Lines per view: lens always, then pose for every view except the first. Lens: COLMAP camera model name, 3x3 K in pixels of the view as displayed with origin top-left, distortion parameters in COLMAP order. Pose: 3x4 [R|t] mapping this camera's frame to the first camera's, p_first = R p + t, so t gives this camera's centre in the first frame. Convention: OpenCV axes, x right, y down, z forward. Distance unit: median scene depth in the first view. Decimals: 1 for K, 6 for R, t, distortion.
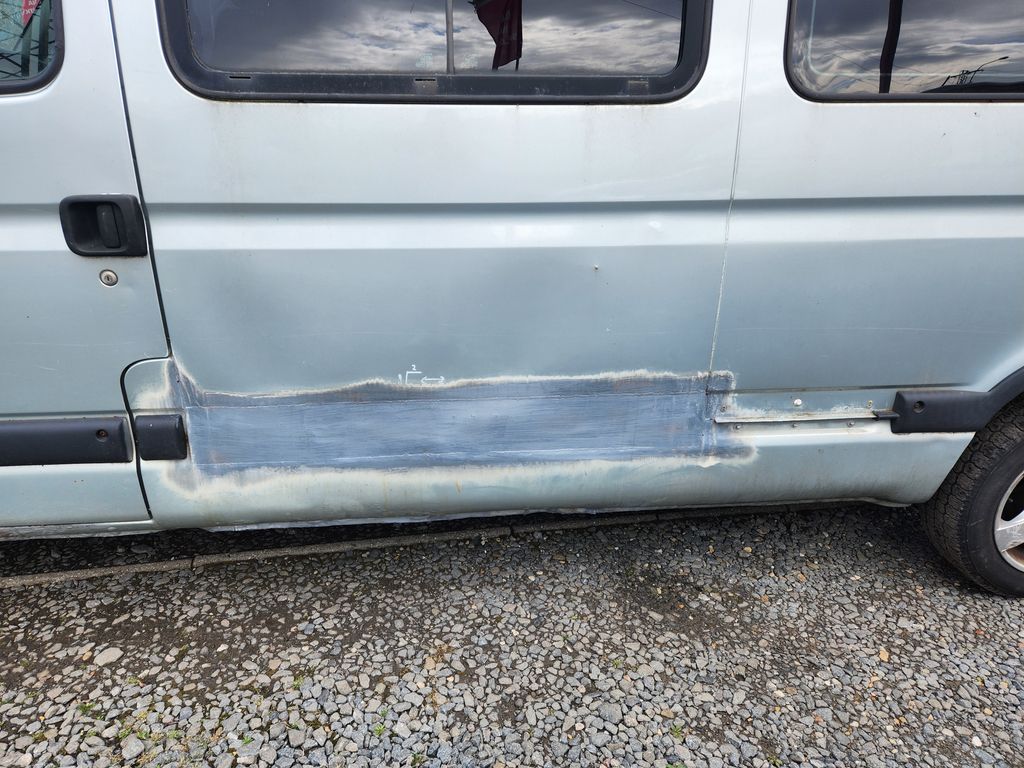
lens RADIAL K [[683.2, 0, 512.0], [0, 683.2, 384.0], [0, 0, 1]] dist [0.069872, -0.051071]
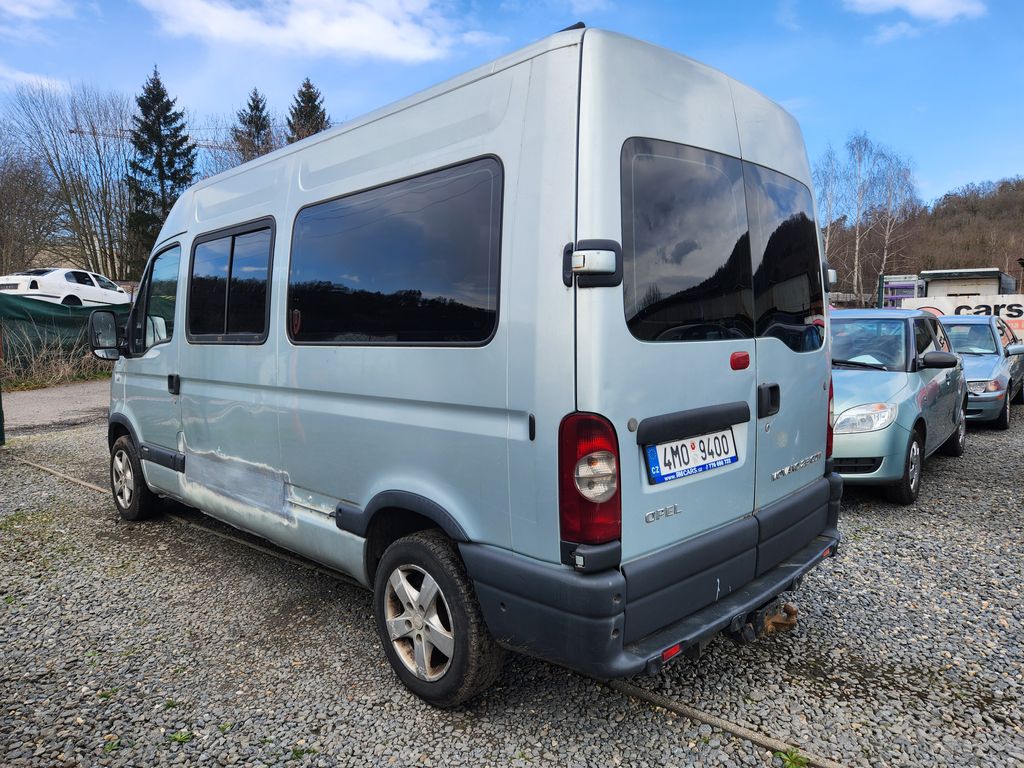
lens RADIAL K [[683.2, 0, 512.0], [0, 683.2, 384.0], [0, 0, 1]] dist [0.069872, -0.051071]
pose [[0.641635, 0.047426, -0.765543, 2.110161], [-0.265937, 0.949930, -0.164045, -0.100656], [0.719432, 0.308843, 0.622120, 0.154002]]
